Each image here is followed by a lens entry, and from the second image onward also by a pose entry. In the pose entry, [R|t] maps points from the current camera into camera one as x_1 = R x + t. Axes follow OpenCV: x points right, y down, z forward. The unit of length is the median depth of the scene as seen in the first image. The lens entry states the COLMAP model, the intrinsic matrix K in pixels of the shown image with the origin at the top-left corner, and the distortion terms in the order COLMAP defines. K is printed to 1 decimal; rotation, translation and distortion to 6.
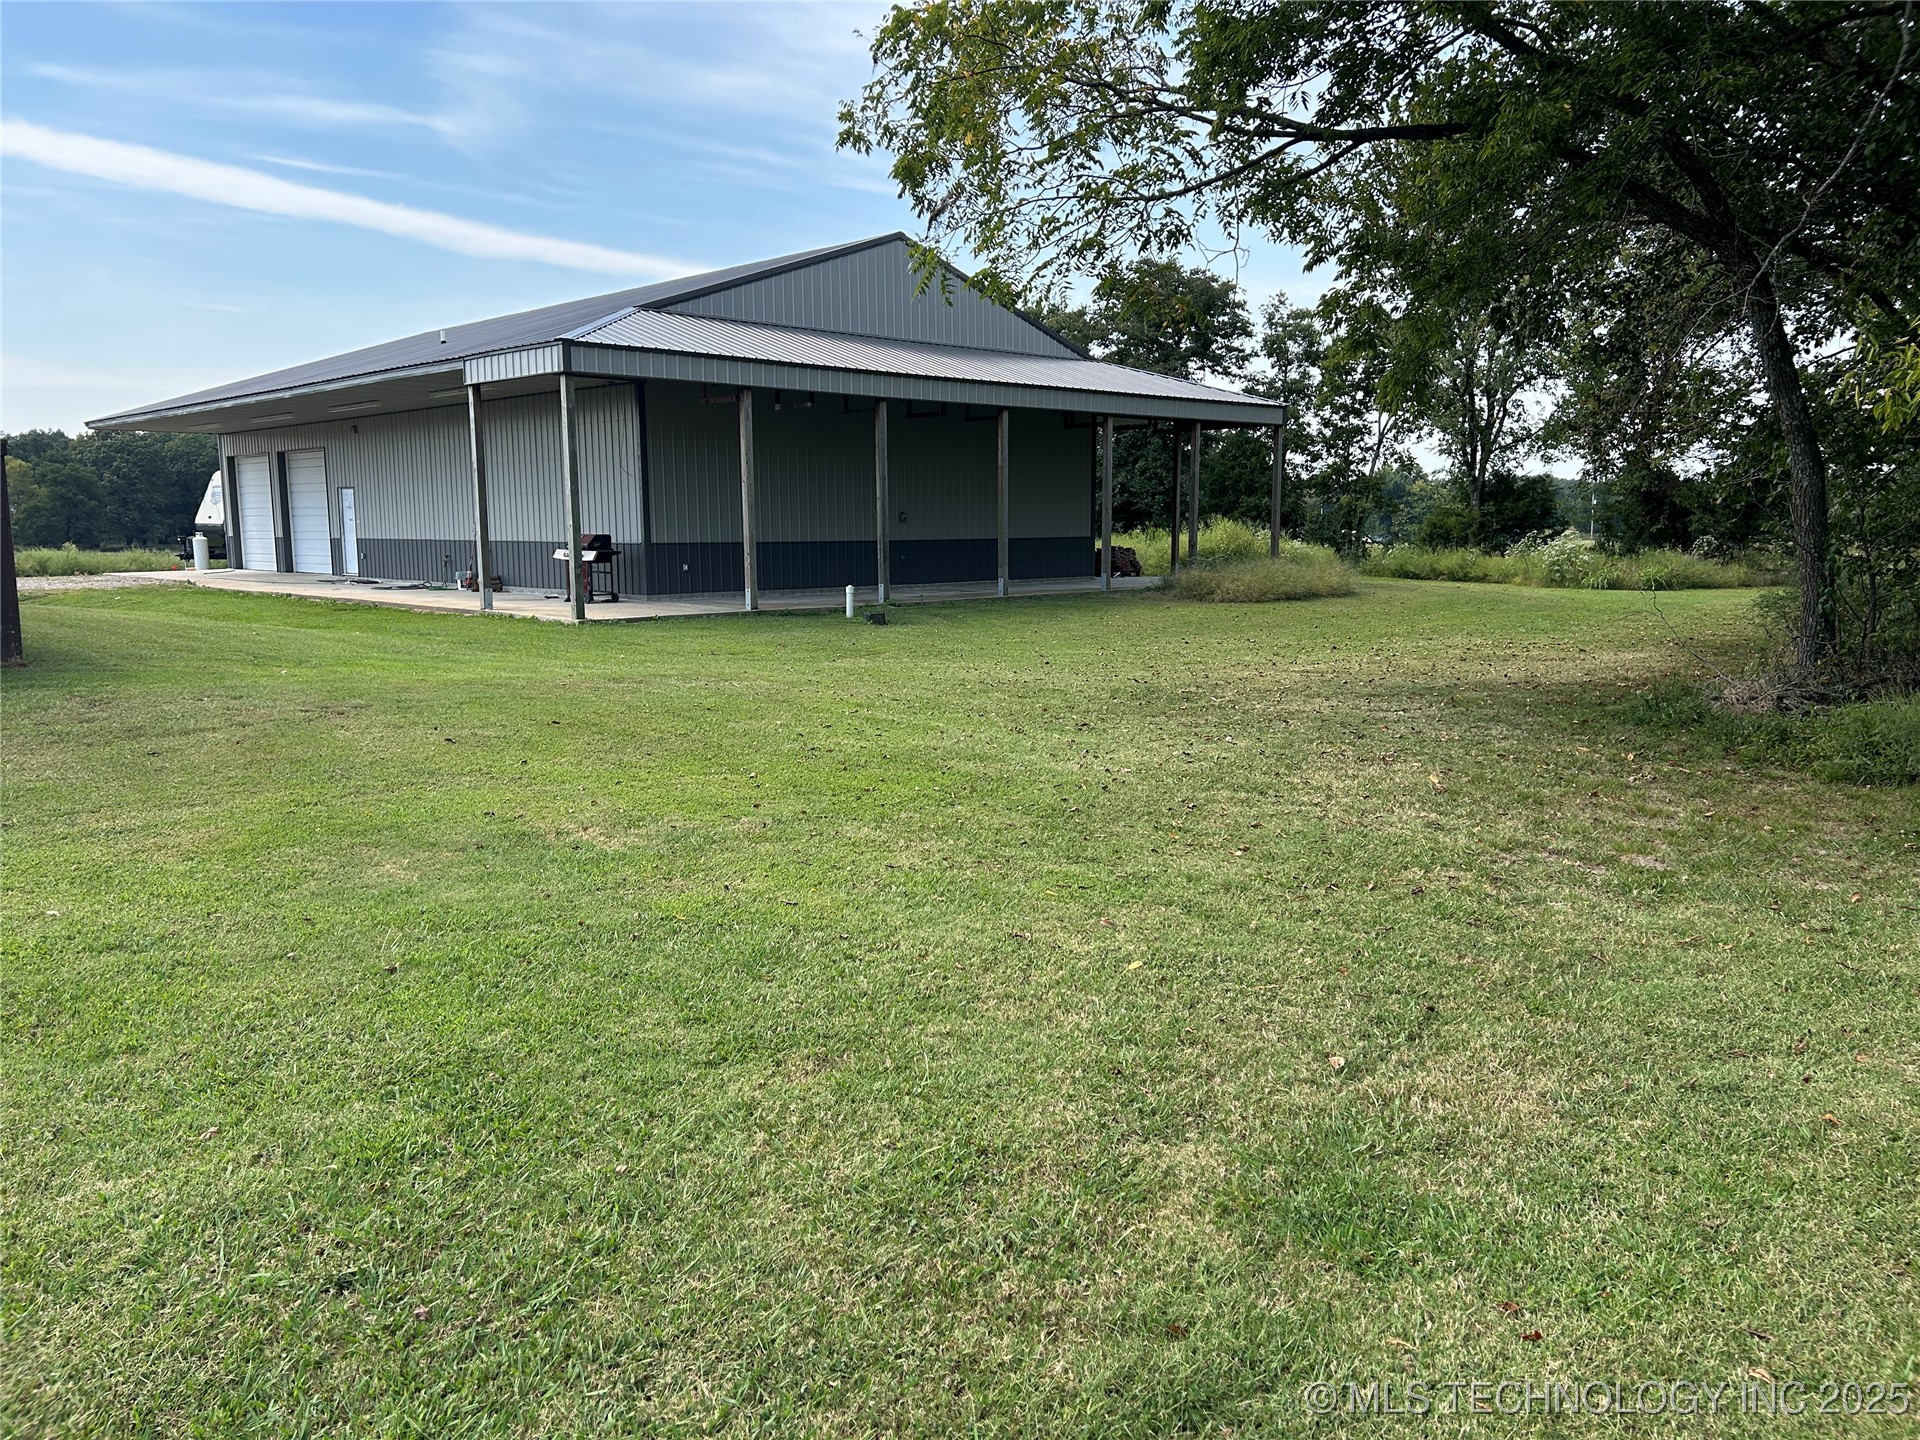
lens RADIAL K [[1429.2, 0, 960.0], [0, 1429.2, 720.0], [0, 0, 1]] dist [0.054833, -0.050584]
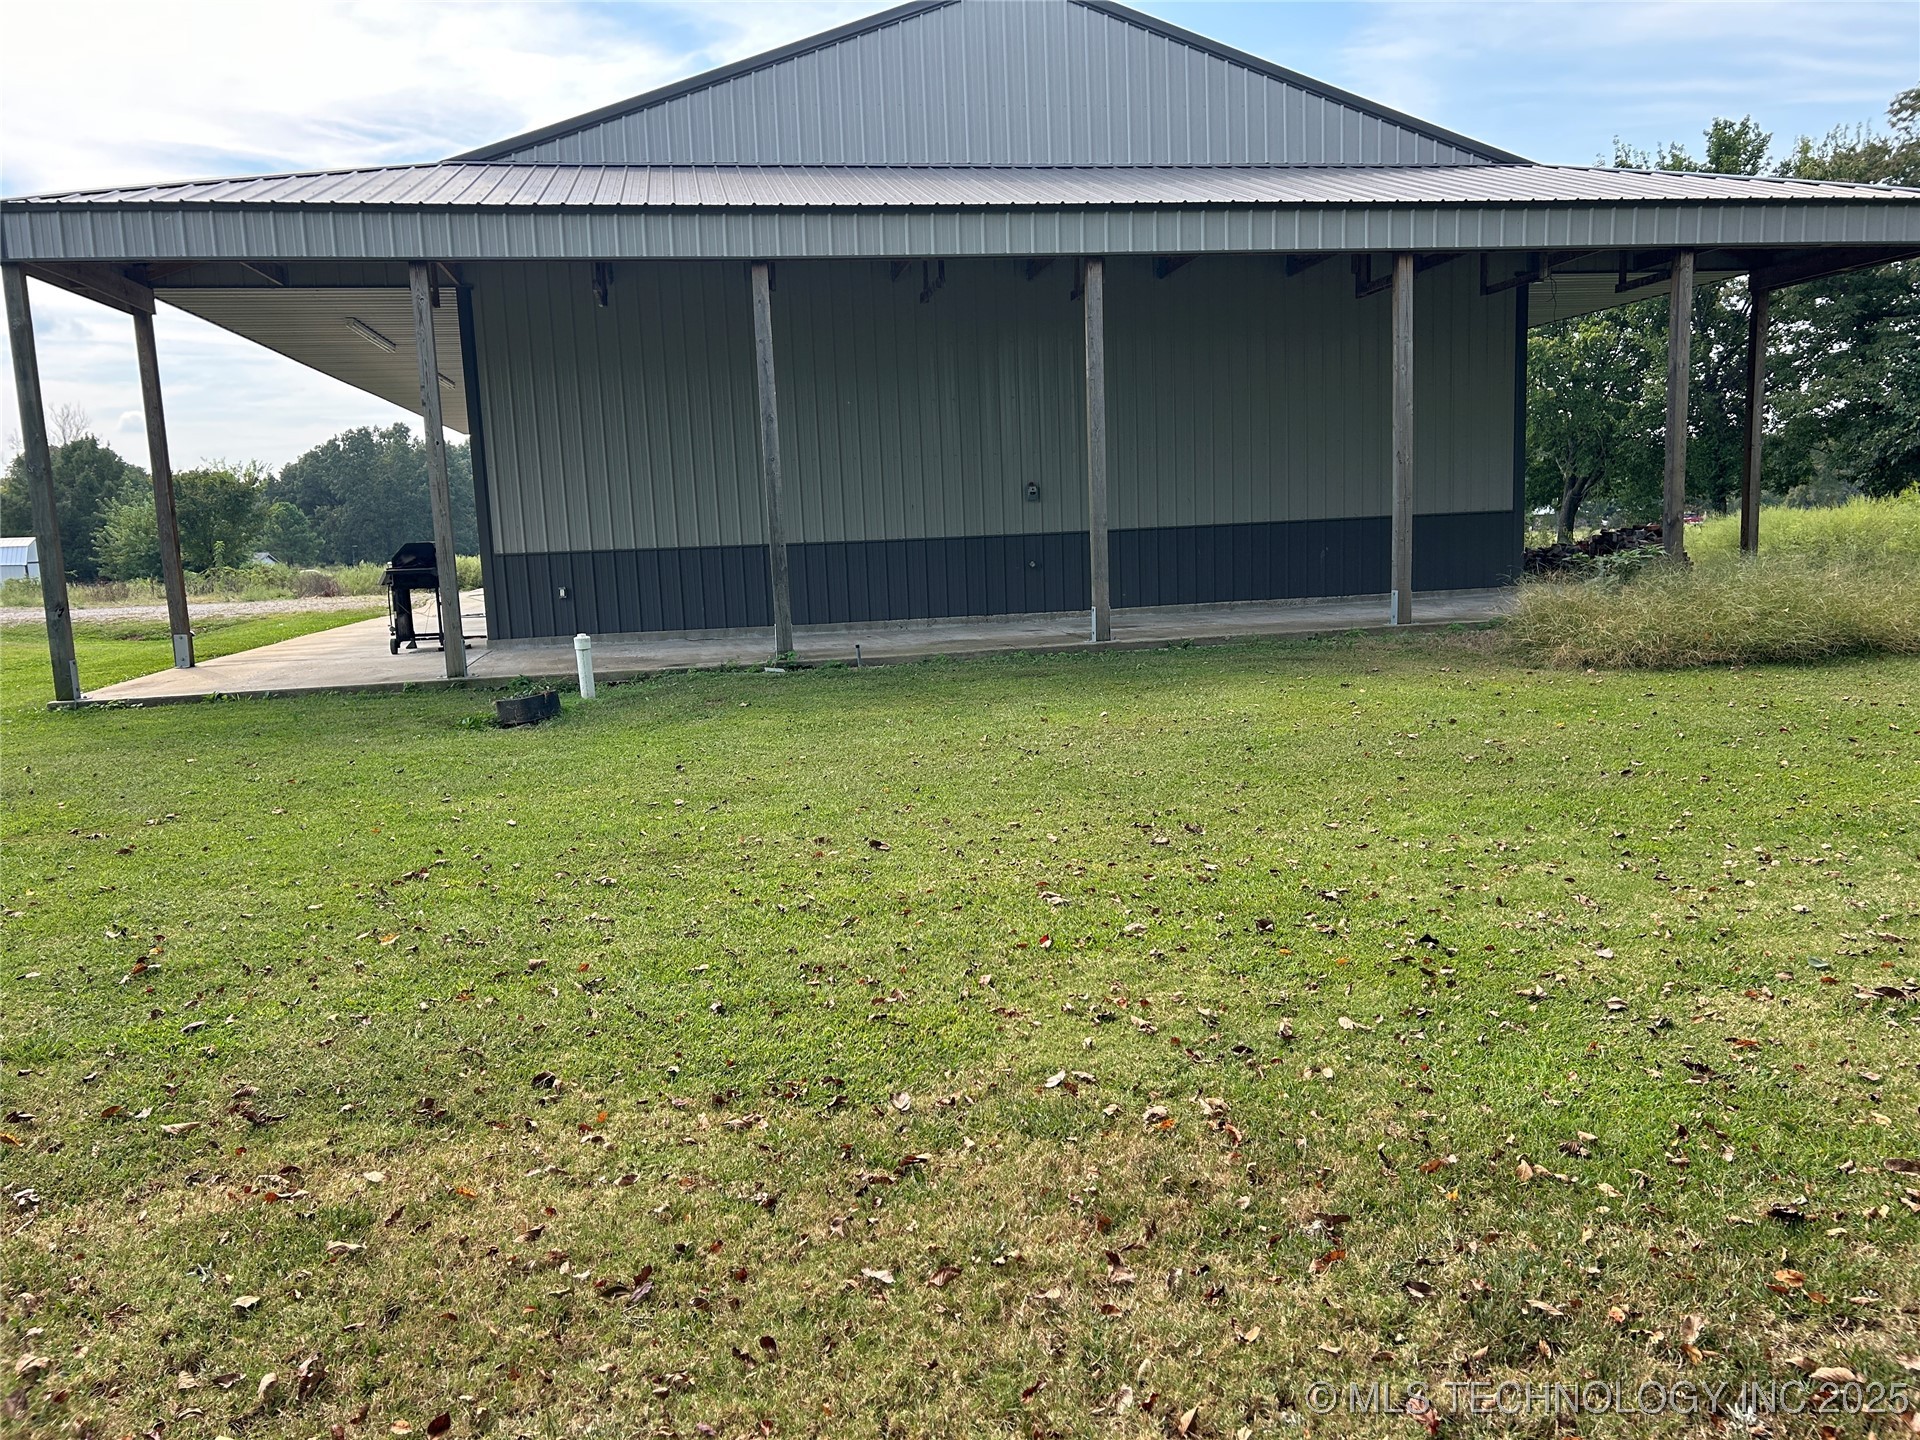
lens RADIAL K [[1429.2, 0, 960.0], [0, 1429.2, 720.0], [0, 0, 1]] dist [0.054833, -0.050584]
pose [[0.771308, 0.050275, -0.634474, 0.302362], [-0.043345, 0.998710, 0.026443, -0.070214], [0.634985, 0.007106, 0.772492, 0.588285]]
